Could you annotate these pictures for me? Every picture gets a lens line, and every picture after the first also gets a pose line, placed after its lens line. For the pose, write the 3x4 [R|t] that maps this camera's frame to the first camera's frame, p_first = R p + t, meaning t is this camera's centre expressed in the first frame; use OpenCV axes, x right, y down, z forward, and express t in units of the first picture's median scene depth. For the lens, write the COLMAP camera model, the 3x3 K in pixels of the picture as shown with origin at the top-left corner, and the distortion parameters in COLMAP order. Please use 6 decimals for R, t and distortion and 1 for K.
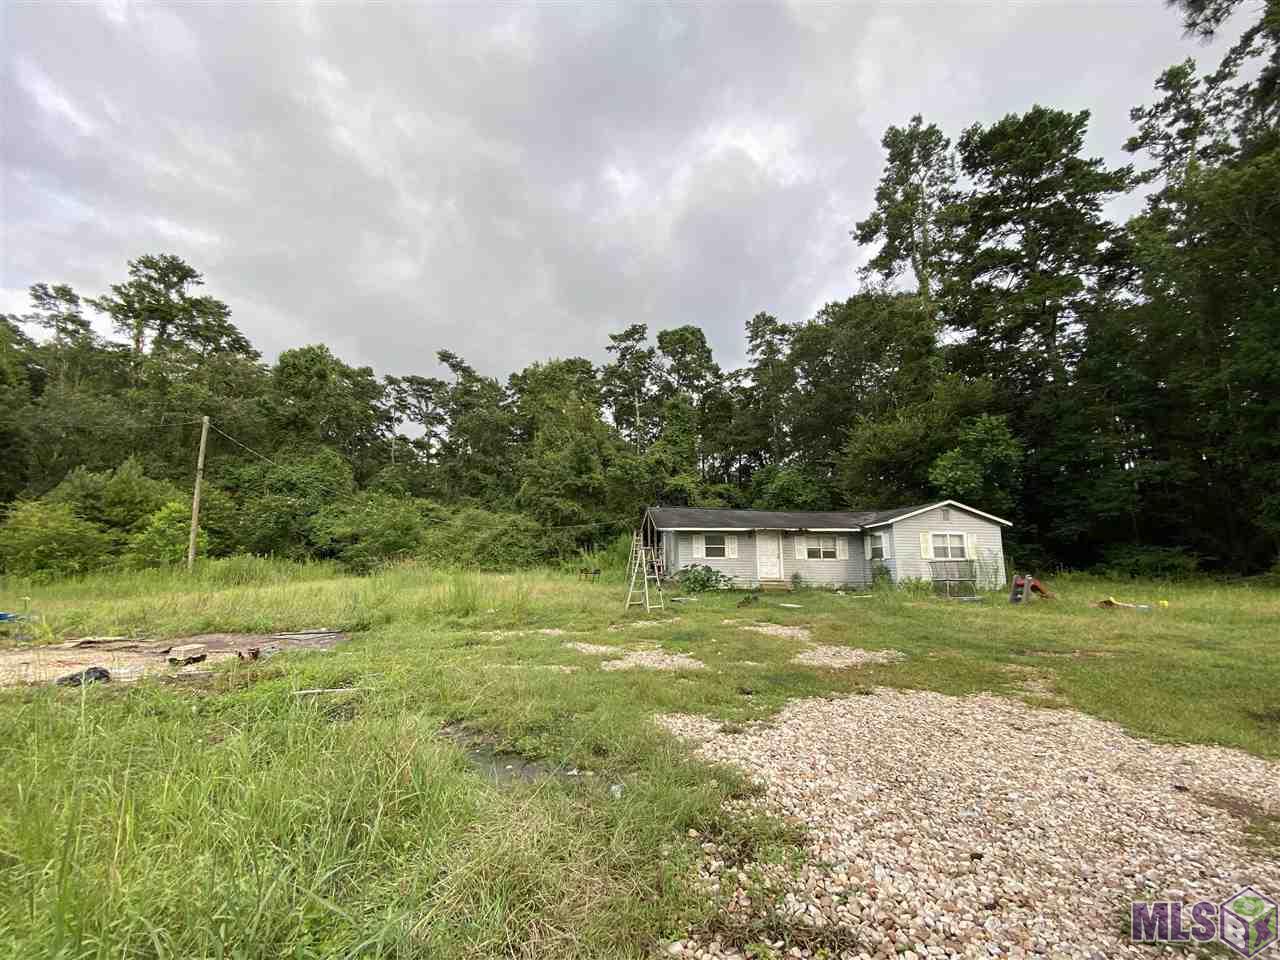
lens RADIAL K [[526.9, 0, 644.2], [0, 526.9, 503.7], [0, 0, 1]] dist [0.003247, -0.014457]
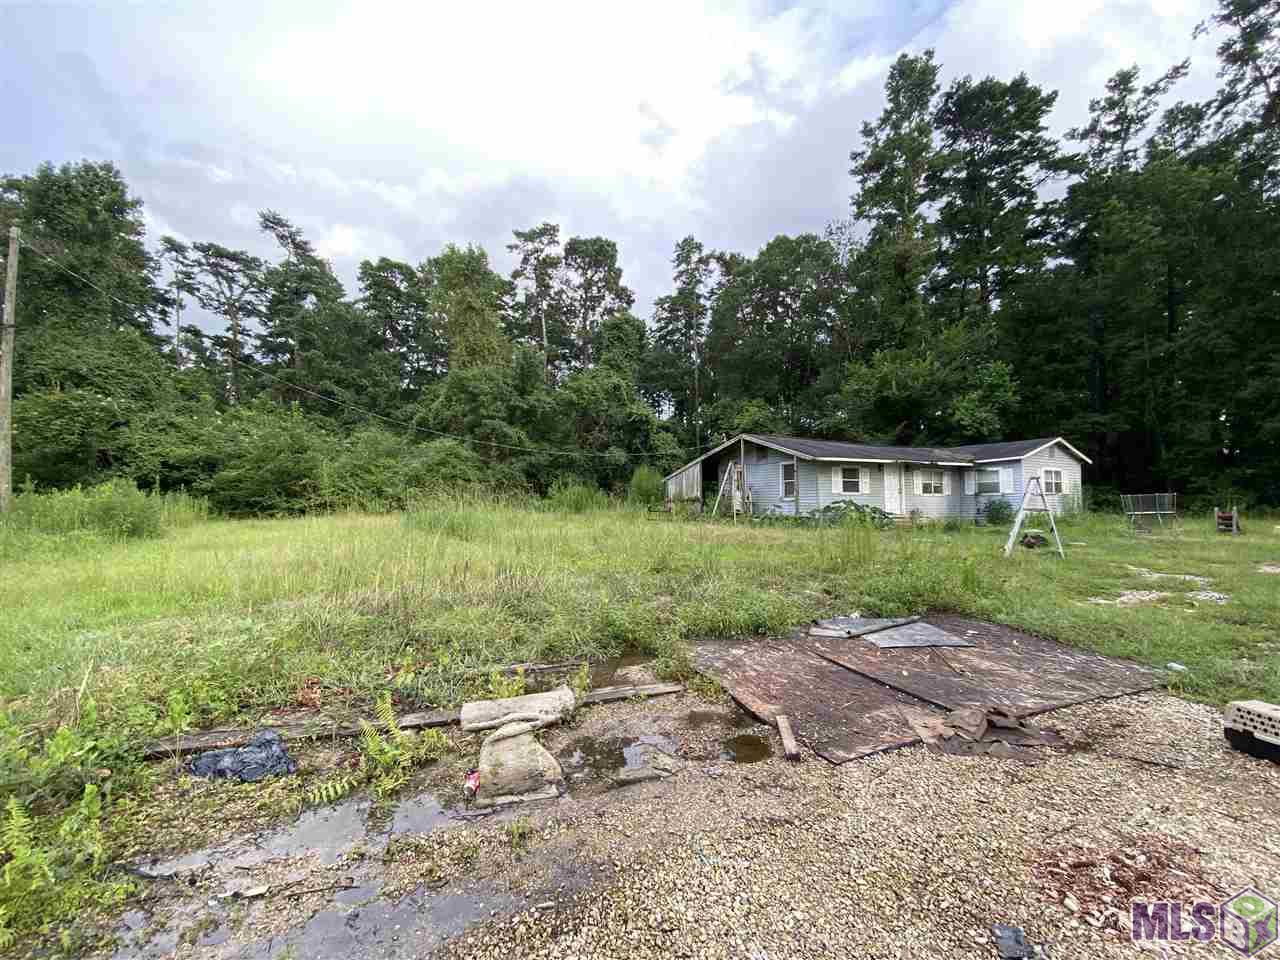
lens RADIAL K [[526.9, 0, 644.2], [0, 526.9, 503.7], [0, 0, 1]] dist [0.003247, -0.014457]
pose [[0.930342, 0.001051, 0.366691, -0.351712], [-0.041507, 0.993871, 0.102460, 0.031245], [-0.364336, -0.110543, 0.924684, 0.204707]]
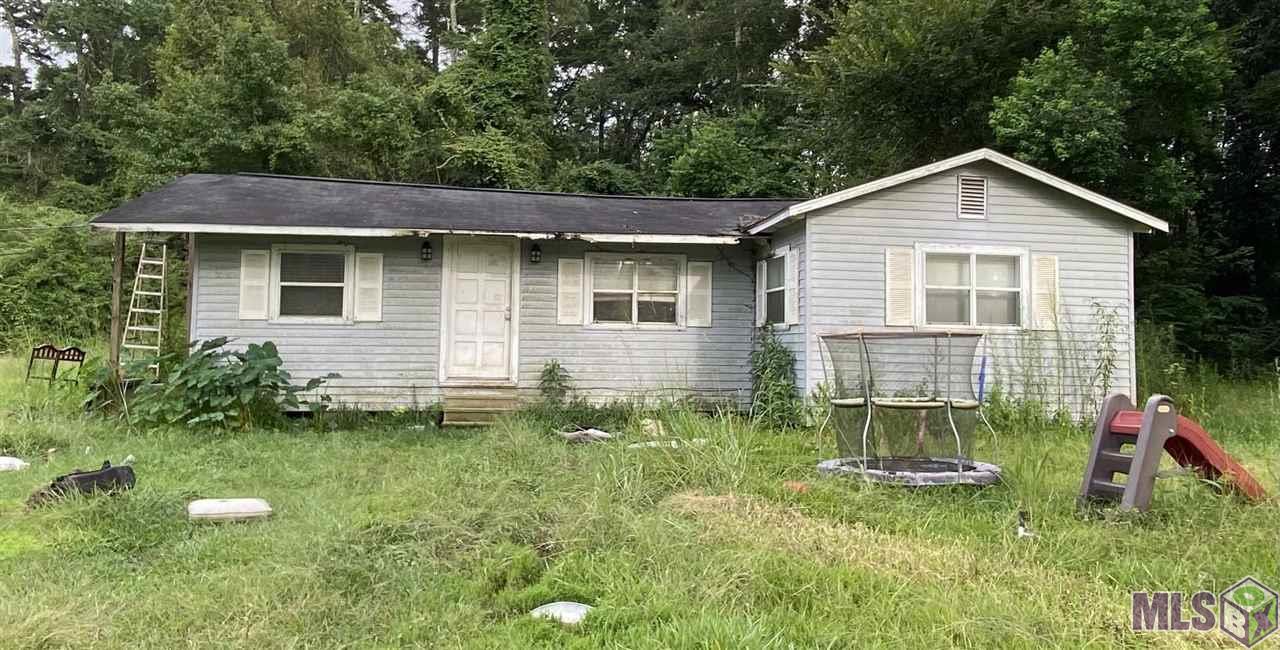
lens RADIAL K [[962.1, 0, 640.0], [0, 962.1, 325.0], [0, 0, 1]] dist [0.033224, -0.000098]
pose [[0.997755, 0.010523, 0.066144, 0.205985], [-0.017409, 0.994381, 0.104420, 0.026936], [-0.064674, -0.105337, 0.992331, 0.255421]]
